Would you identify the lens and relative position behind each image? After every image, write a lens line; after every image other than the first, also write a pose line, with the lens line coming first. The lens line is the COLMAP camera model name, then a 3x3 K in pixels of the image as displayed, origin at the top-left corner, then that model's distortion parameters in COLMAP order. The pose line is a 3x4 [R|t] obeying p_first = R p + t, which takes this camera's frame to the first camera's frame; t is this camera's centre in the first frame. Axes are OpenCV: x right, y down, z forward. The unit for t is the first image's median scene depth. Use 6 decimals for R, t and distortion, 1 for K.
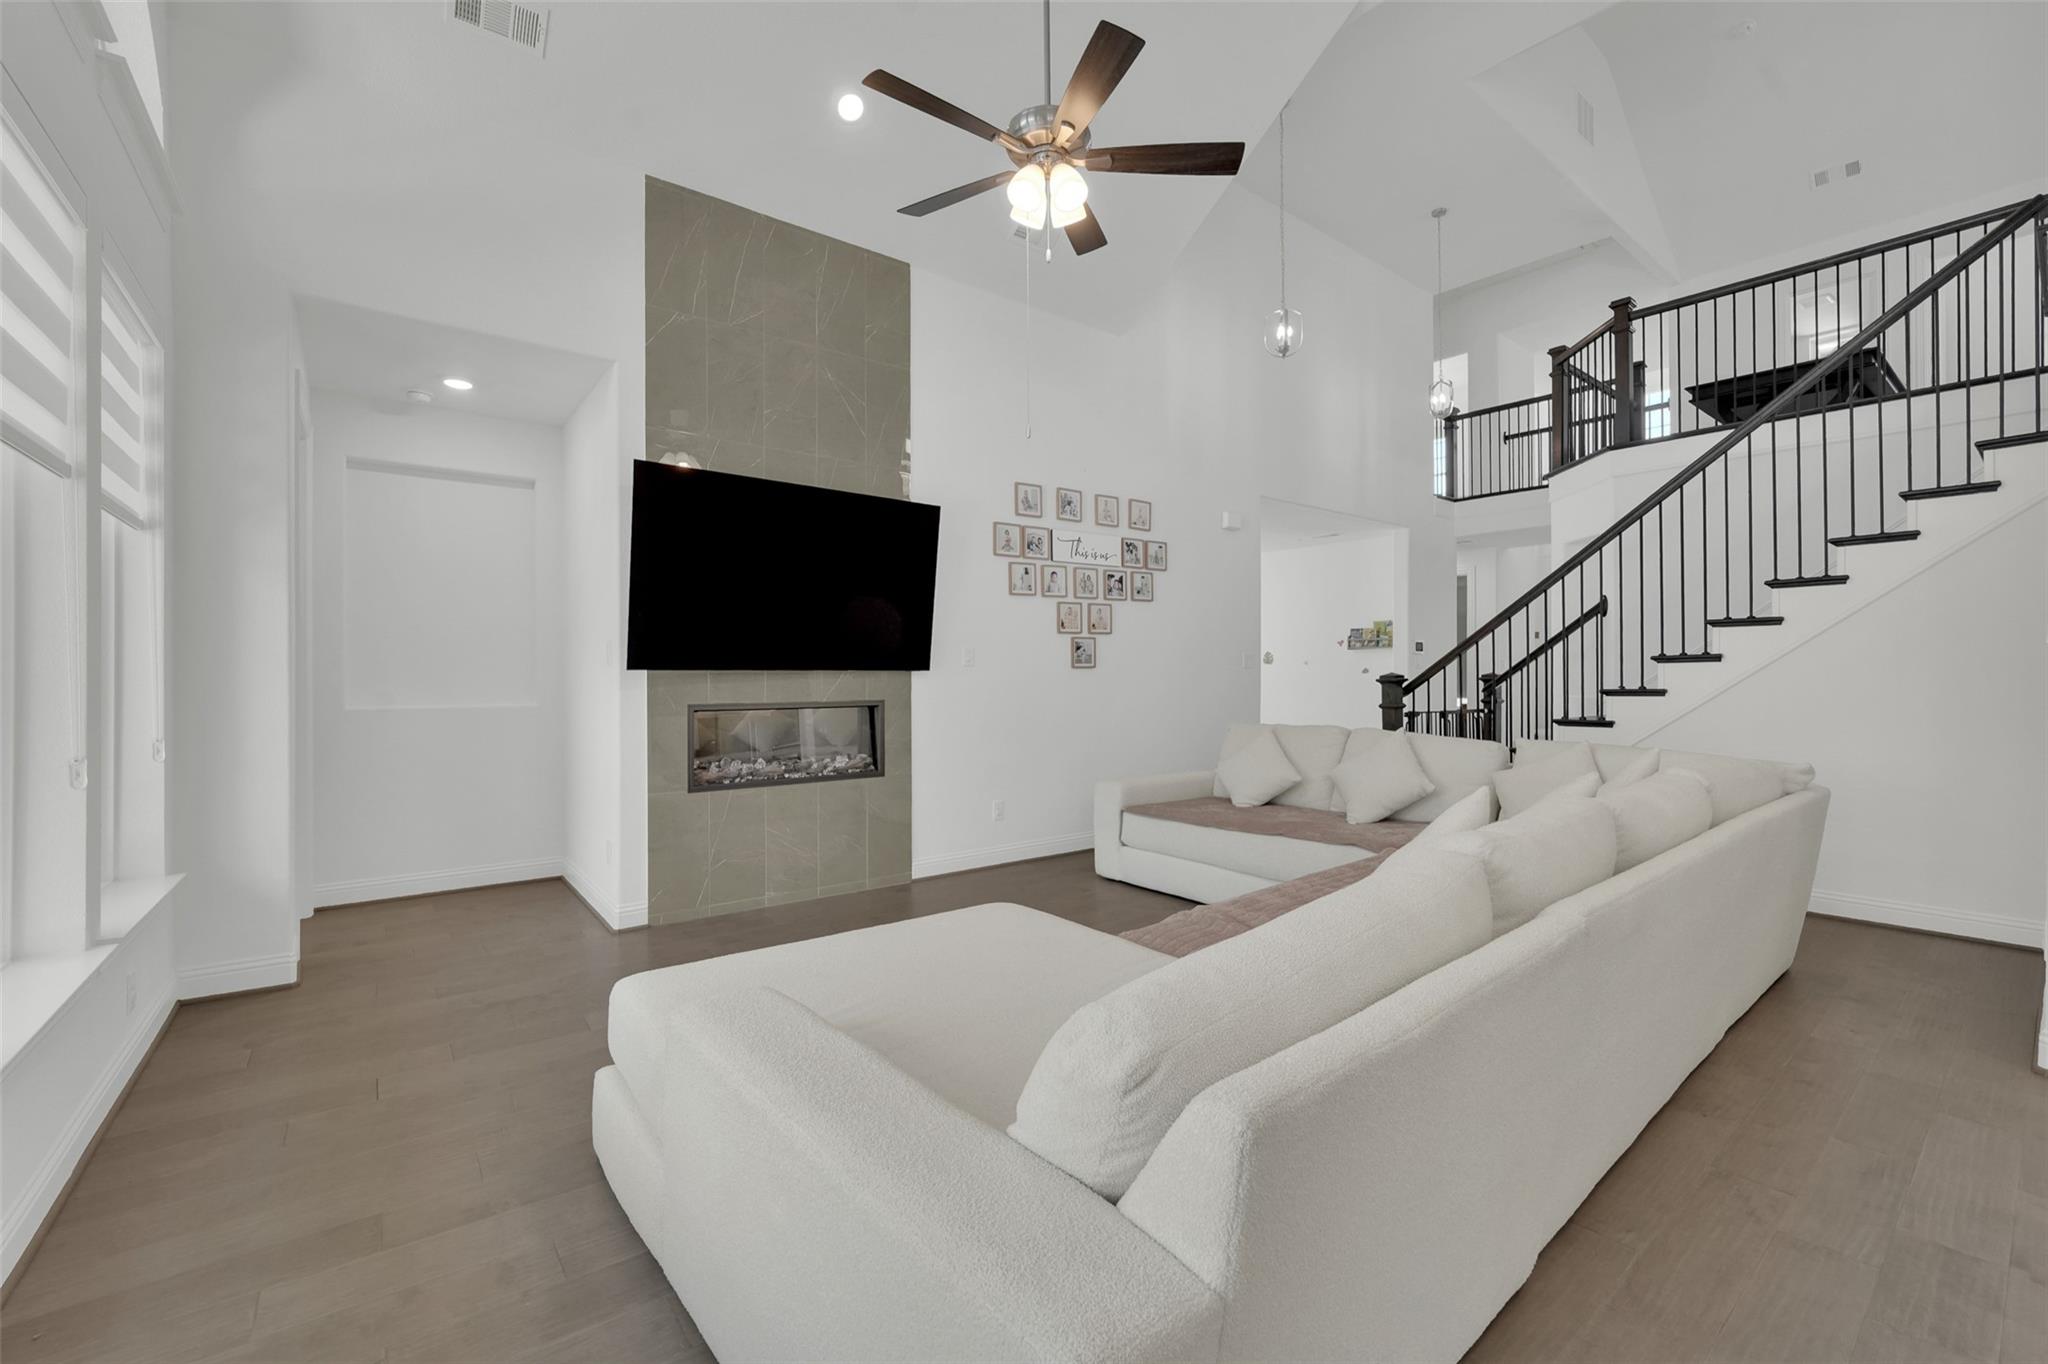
lens RADIAL K [[844.5, 0, 1014.3], [0, 844.5, 675.6], [0, 0, 1]] dist [-0.014554, -0.000209]
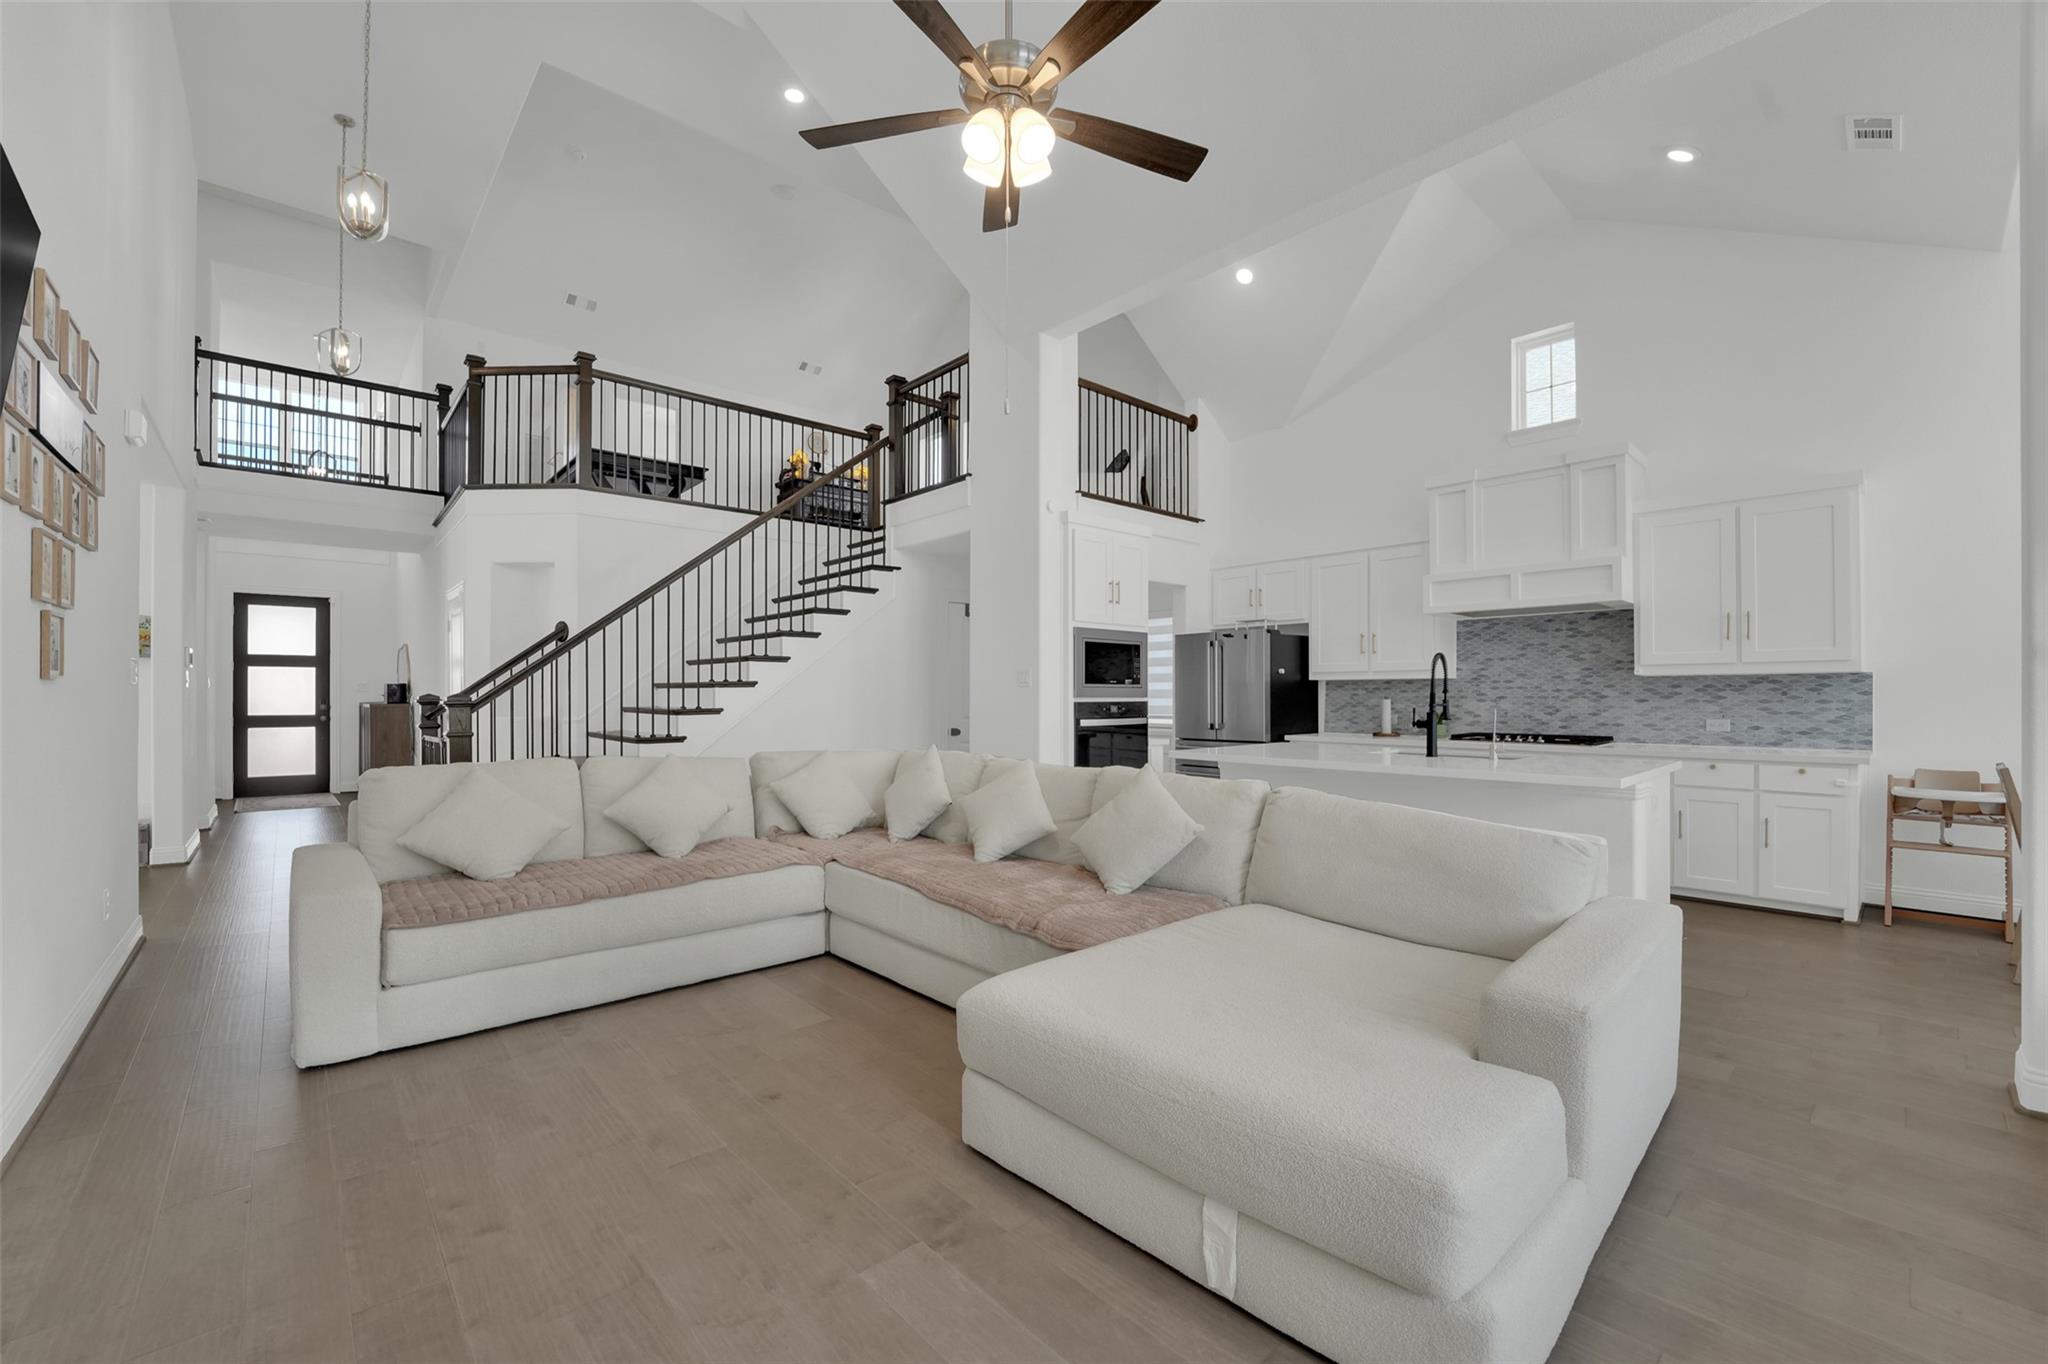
lens RADIAL K [[844.5, 0, 1022.4], [0, 844.5, 692.2], [0, 0, 1]] dist [-0.014554, -0.000209]
pose [[-0.060416, 0.010005, 0.998123, -0.402423], [0.000881, 0.999950, -0.009970, 0.002904], [-0.998173, 0.000277, -0.060421, 0.506798]]
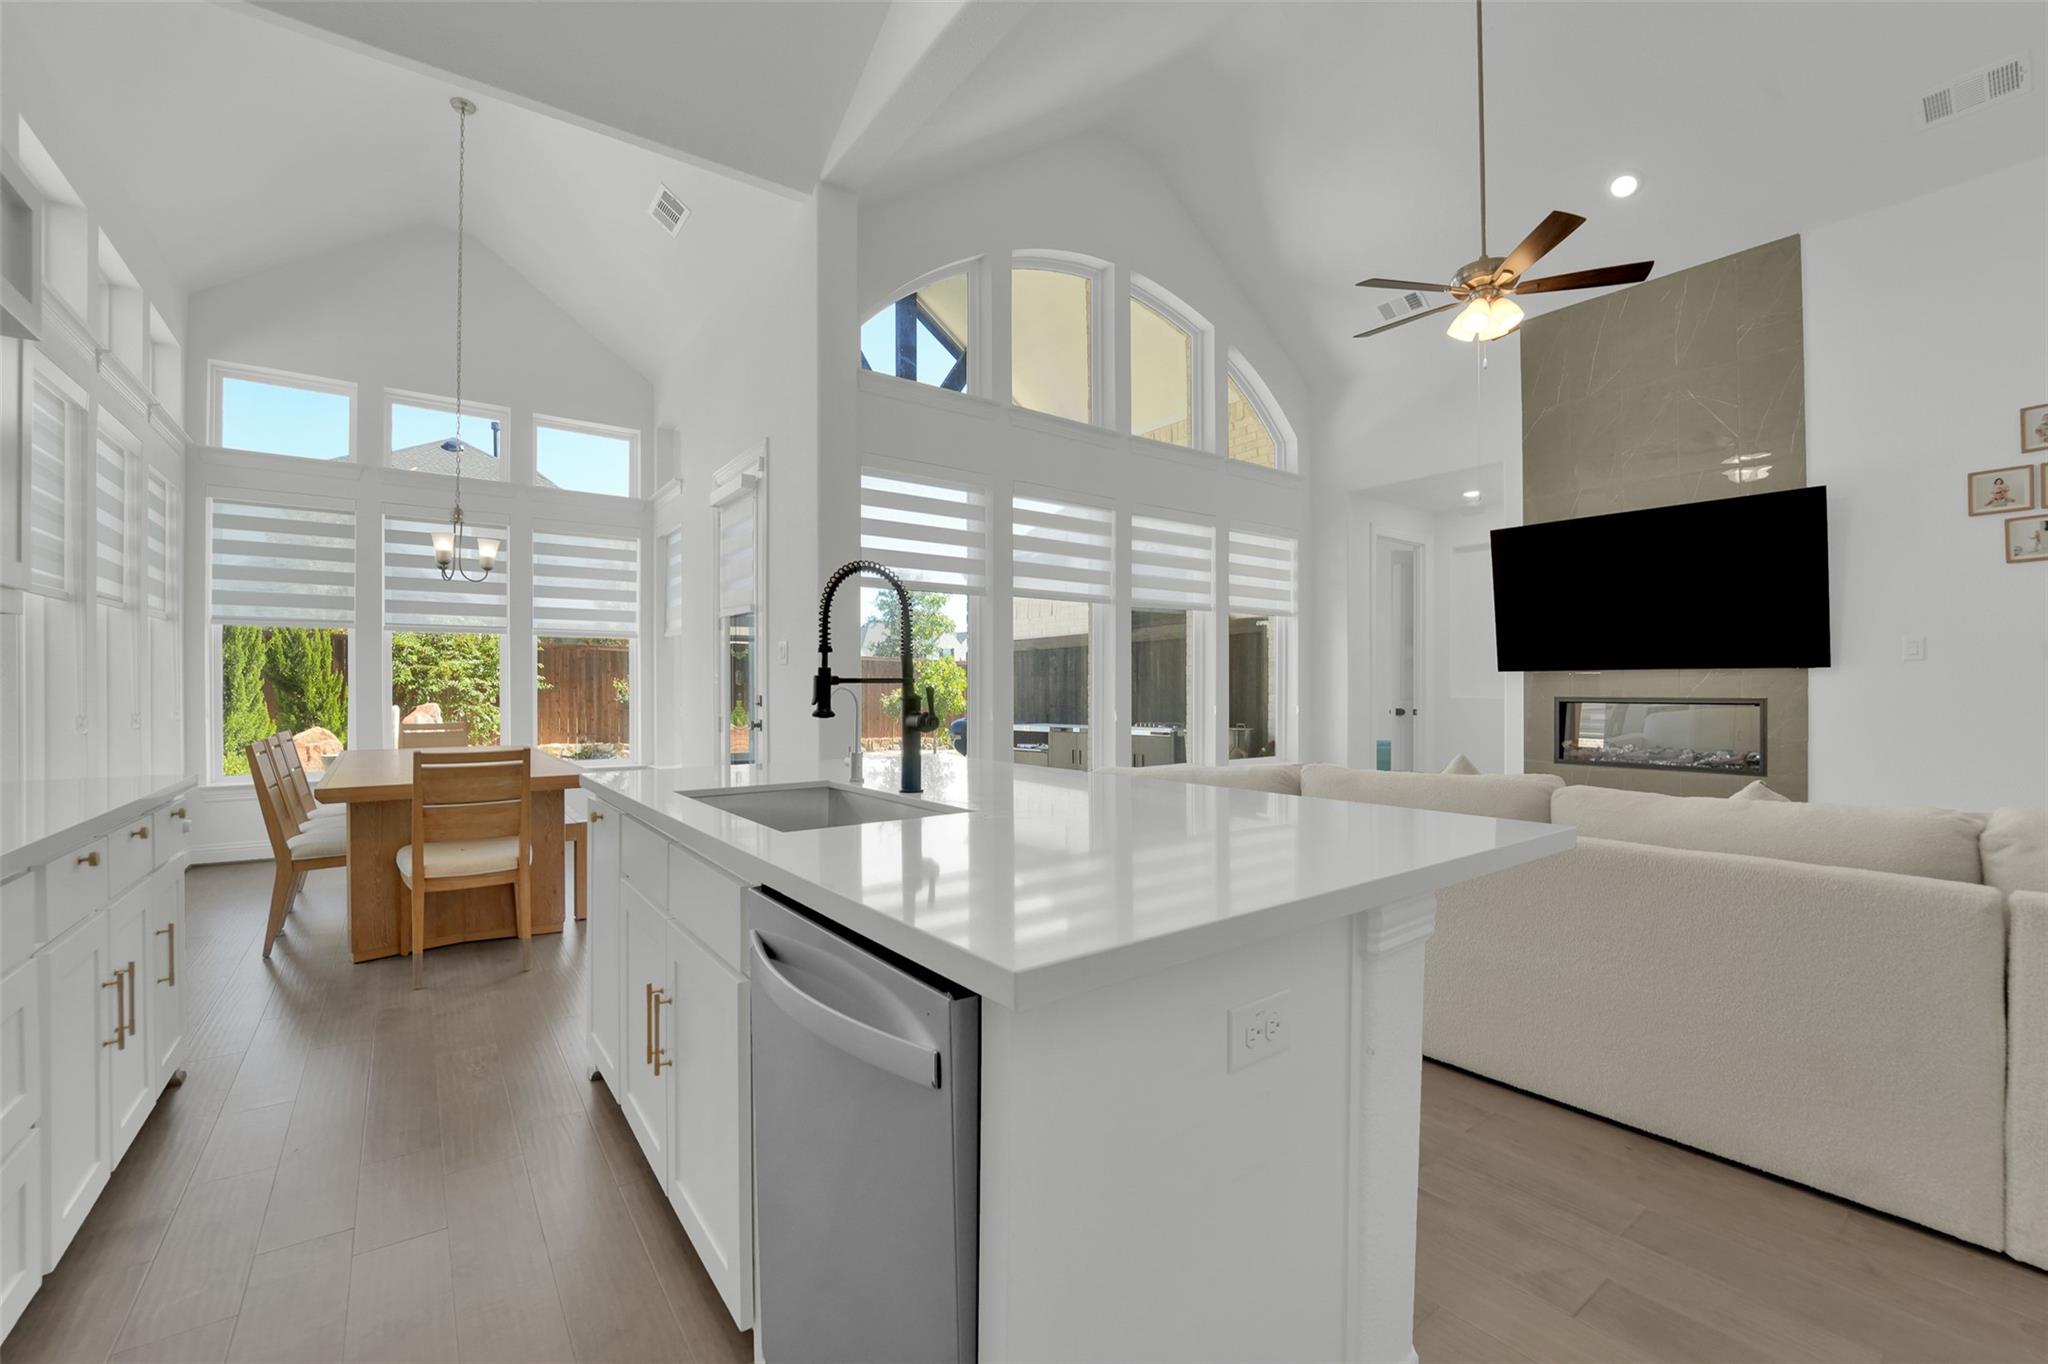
lens RADIAL K [[844.5, 0, 1013.2], [0, 844.5, 699.4], [0, 0, 1]] dist [-0.014554, -0.000209]
pose [[-0.055449, 0.019804, -0.998265, 0.710124], [0.000860, 0.999804, 0.019787, 0.008100], [0.998461, 0.000239, -0.055455, 0.151922]]
